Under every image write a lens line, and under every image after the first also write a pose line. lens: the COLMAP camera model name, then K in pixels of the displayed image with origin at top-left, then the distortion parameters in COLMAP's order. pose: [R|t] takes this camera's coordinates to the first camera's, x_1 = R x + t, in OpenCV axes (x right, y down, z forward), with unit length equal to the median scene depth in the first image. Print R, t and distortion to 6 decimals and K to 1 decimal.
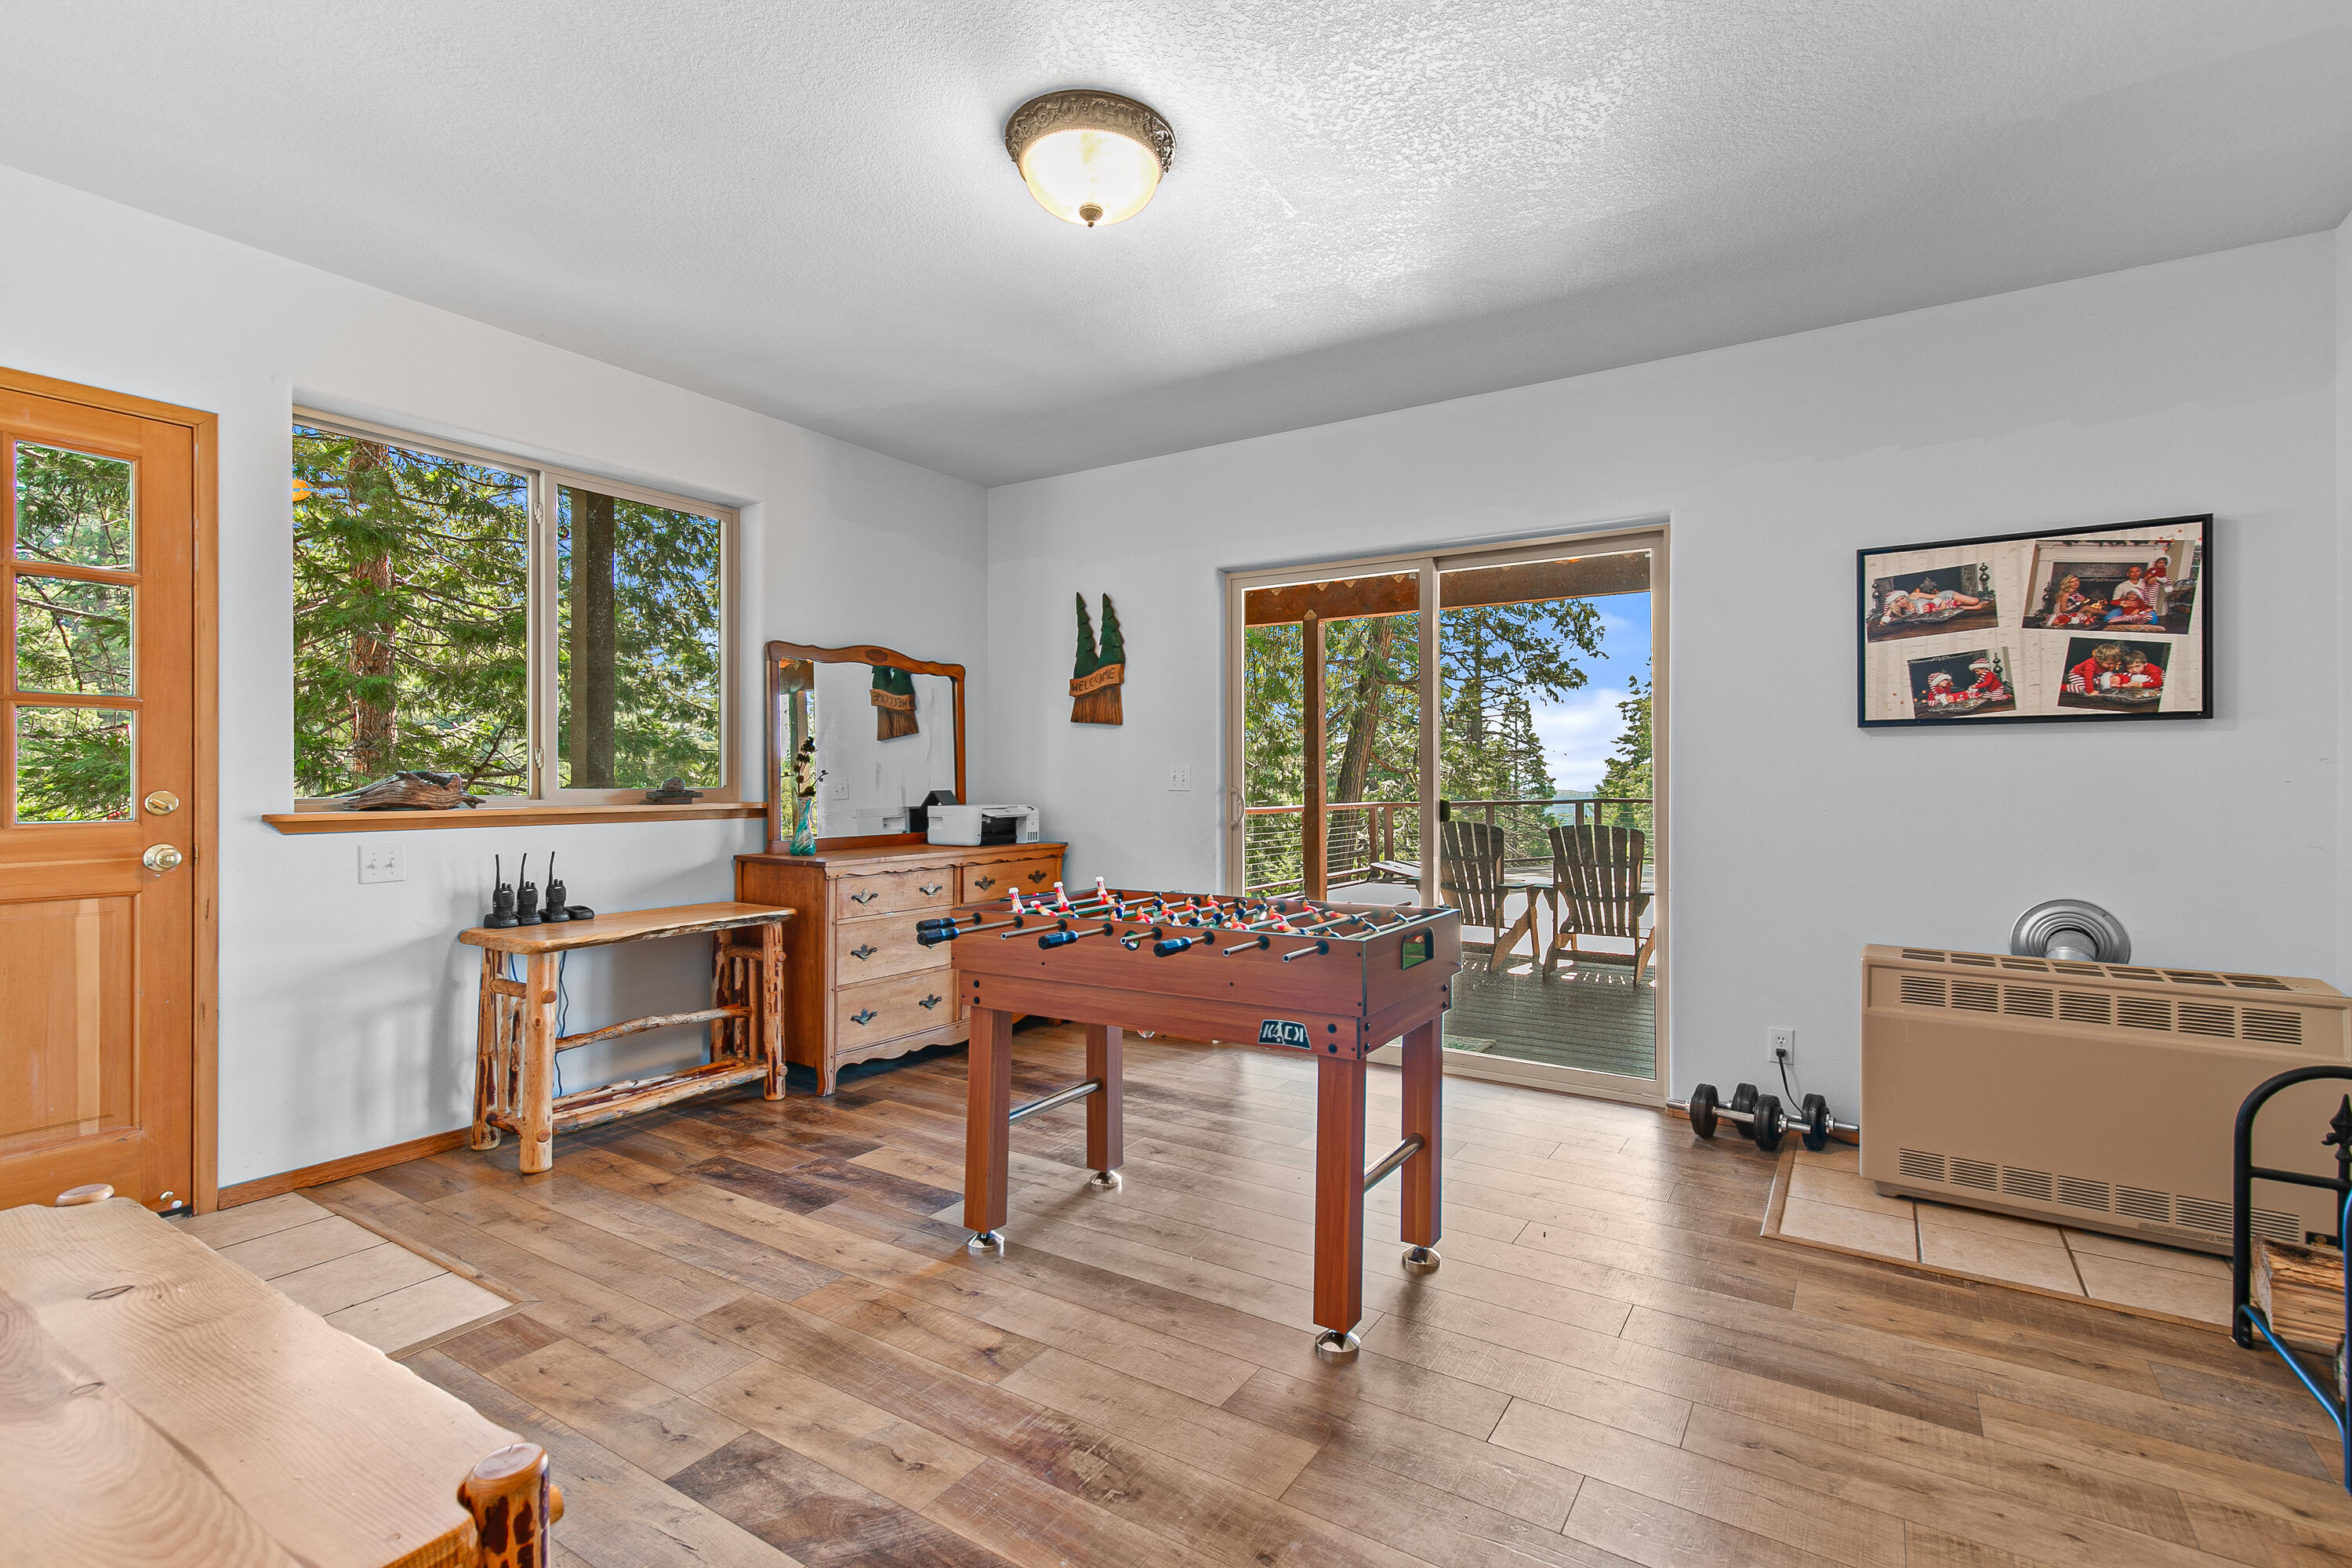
lens RADIAL K [[1058.5, 0, 1167.7], [0, 1058.5, 780.8], [0, 0, 1]] dist [0.007419, -0.002221]
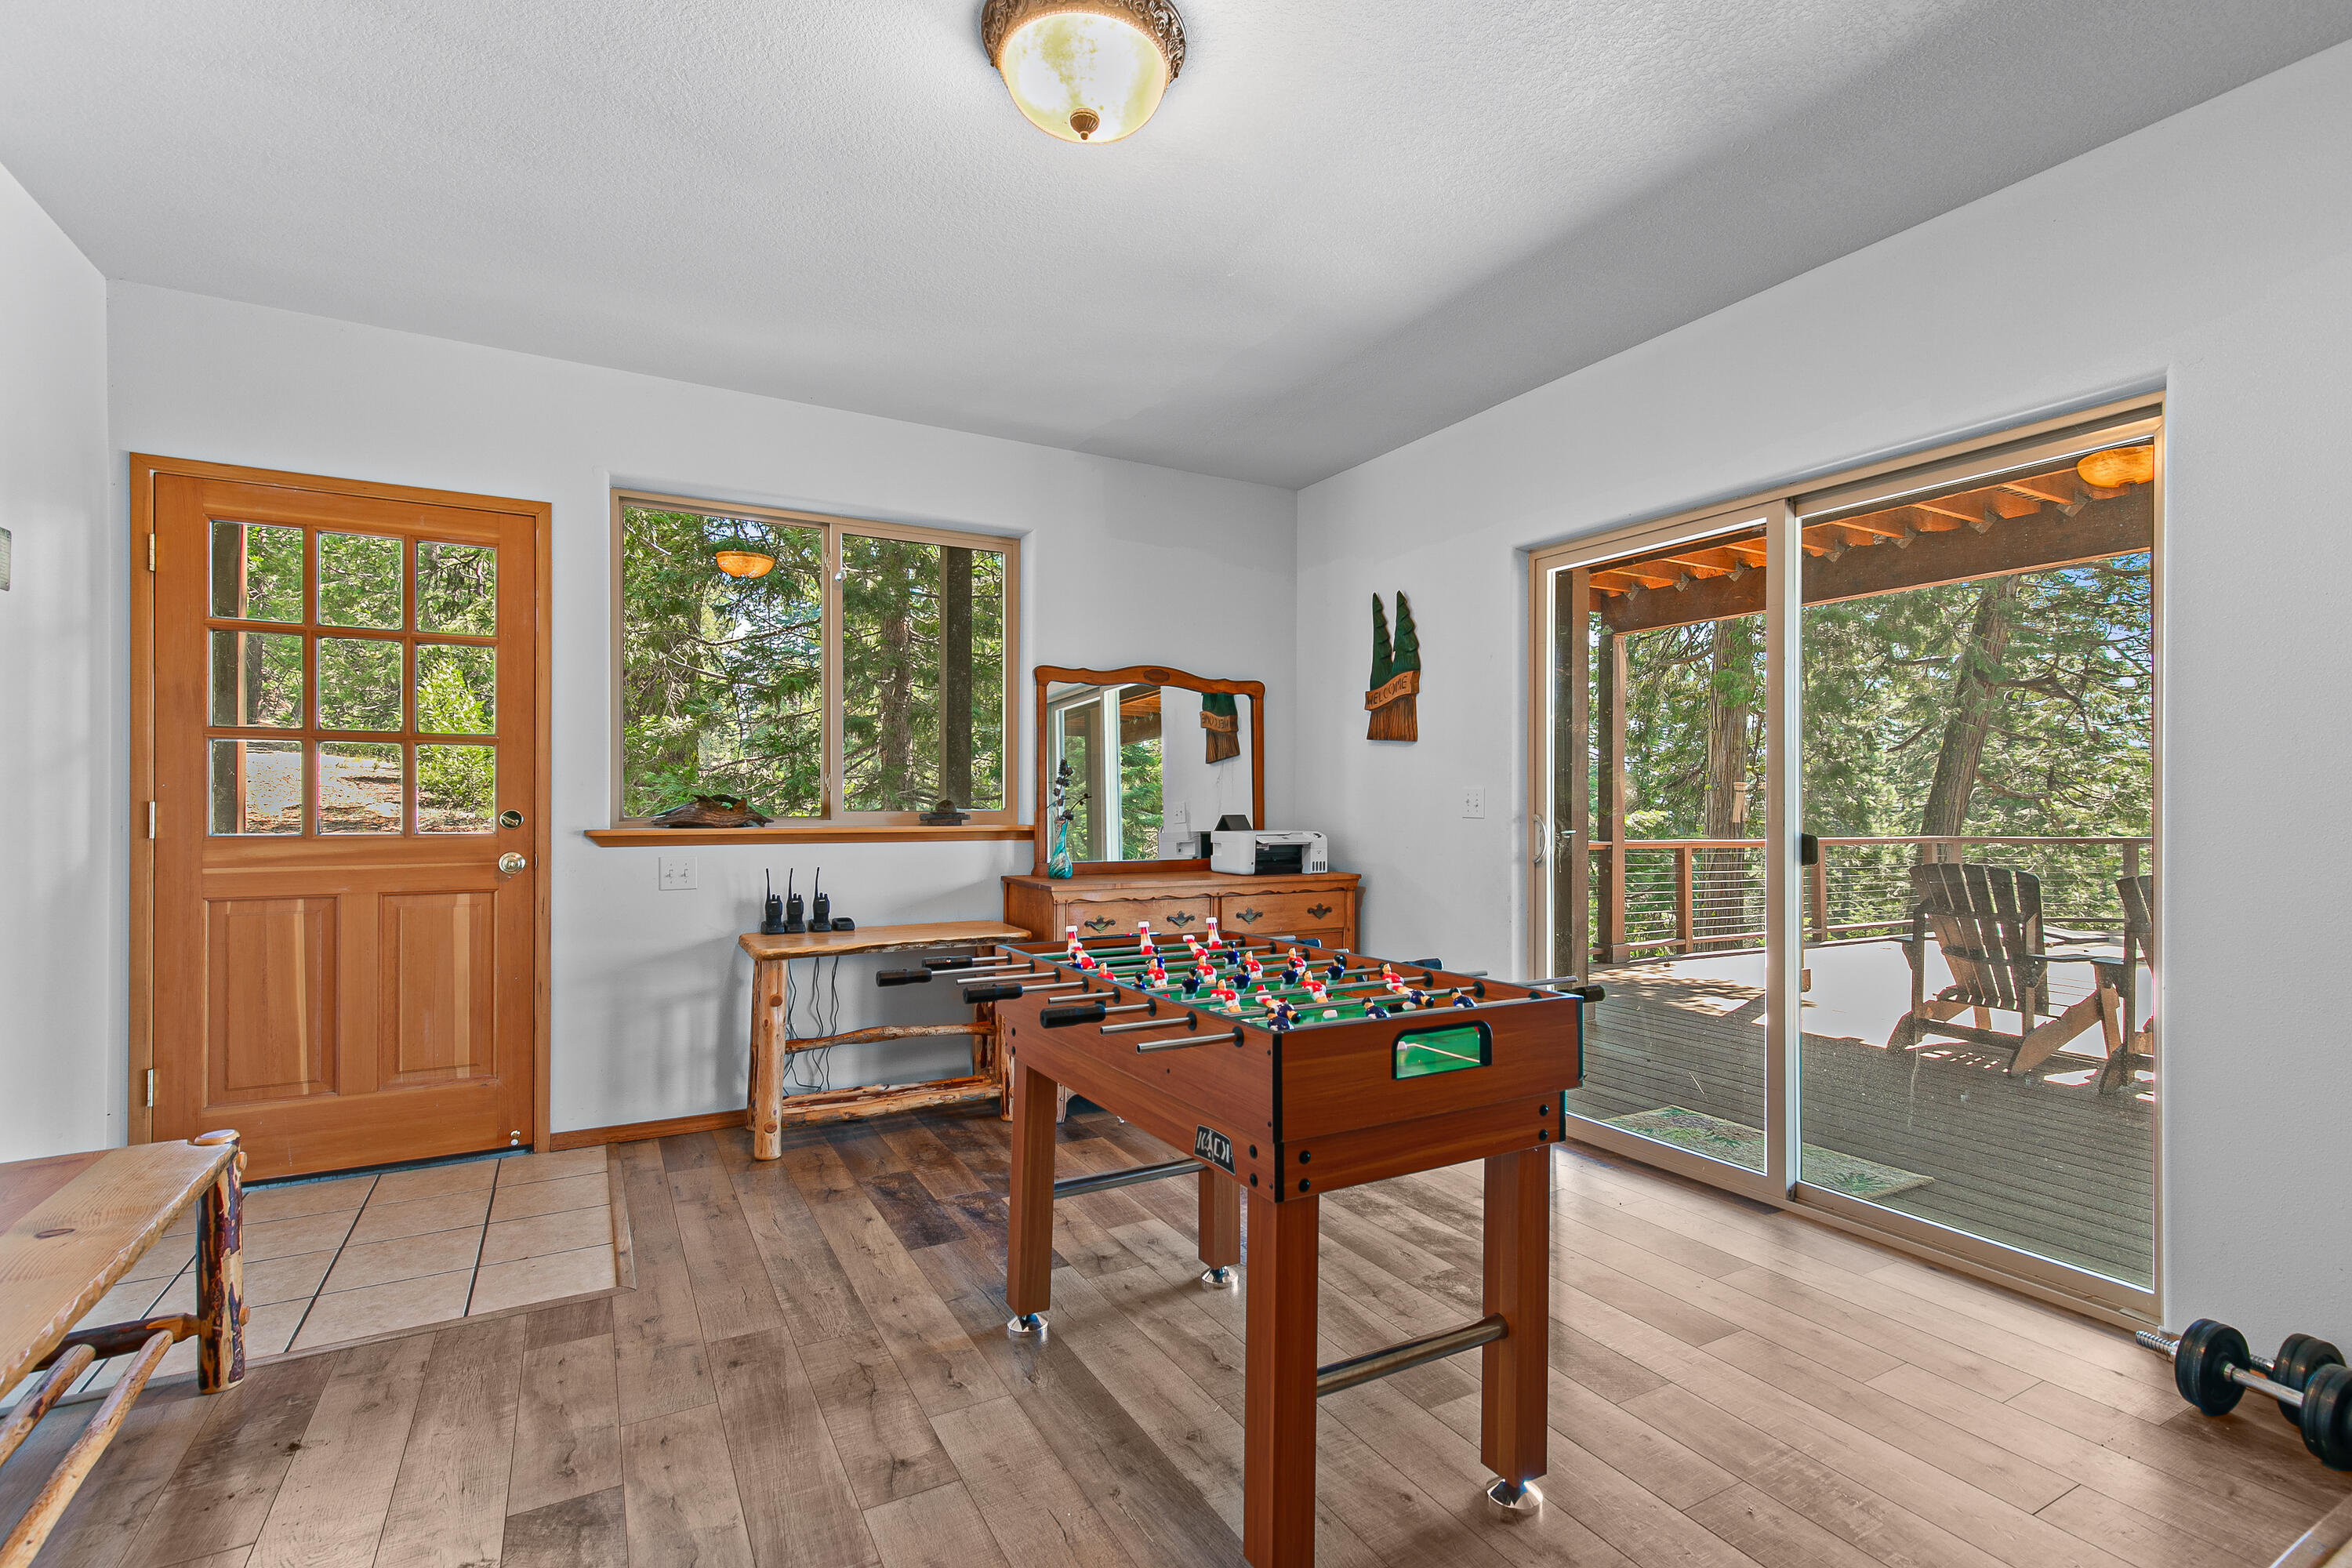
lens RADIAL K [[1053.2, 0, 1176.3], [0, 1053.2, 801.8], [0, 0, 1]] dist [0.010451, -0.004063]
pose [[0.888571, 0.002424, -0.458733, 0.262443], [-0.004329, 0.999986, -0.003102, 0.000687], [0.458719, 0.004742, 0.888569, 0.208880]]
